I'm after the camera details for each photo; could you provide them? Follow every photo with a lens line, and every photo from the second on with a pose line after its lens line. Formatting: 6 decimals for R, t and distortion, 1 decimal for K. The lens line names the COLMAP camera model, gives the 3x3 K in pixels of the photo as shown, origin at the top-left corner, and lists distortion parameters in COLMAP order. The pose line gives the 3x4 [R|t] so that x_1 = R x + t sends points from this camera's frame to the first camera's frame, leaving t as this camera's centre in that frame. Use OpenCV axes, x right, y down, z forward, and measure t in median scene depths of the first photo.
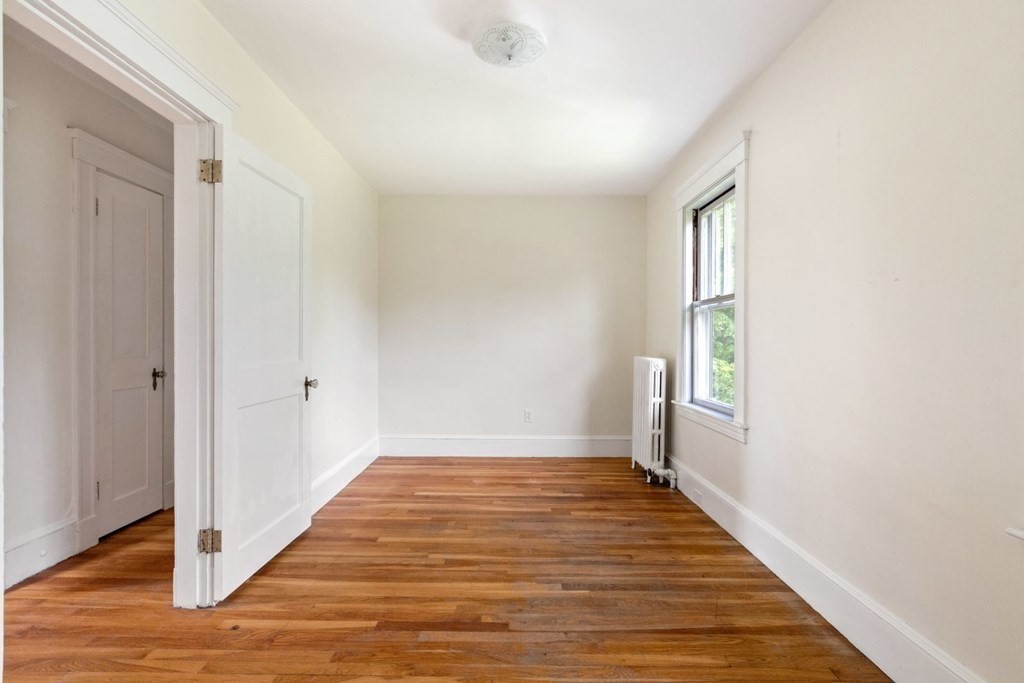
lens RADIAL K [[458.9, 0, 508.6], [0, 458.9, 340.9], [0, 0, 1]] dist [0.001541, -0.000601]
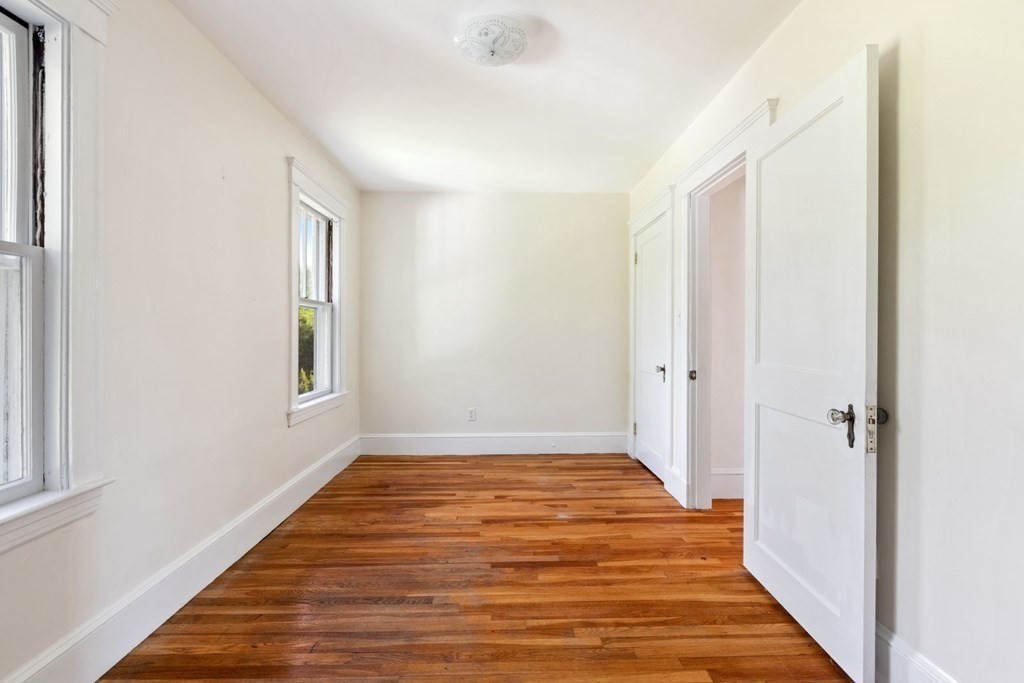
lens RADIAL K [[458.9, 0, 508.6], [0, 458.9, 340.9], [0, 0, 1]] dist [0.001541, -0.000601]
pose [[-0.999792, 0.000931, -0.020356, -0.019212], [0.000443, 0.999713, 0.023964, -0.015318], [0.020372, 0.023950, -0.999506, 1.919927]]
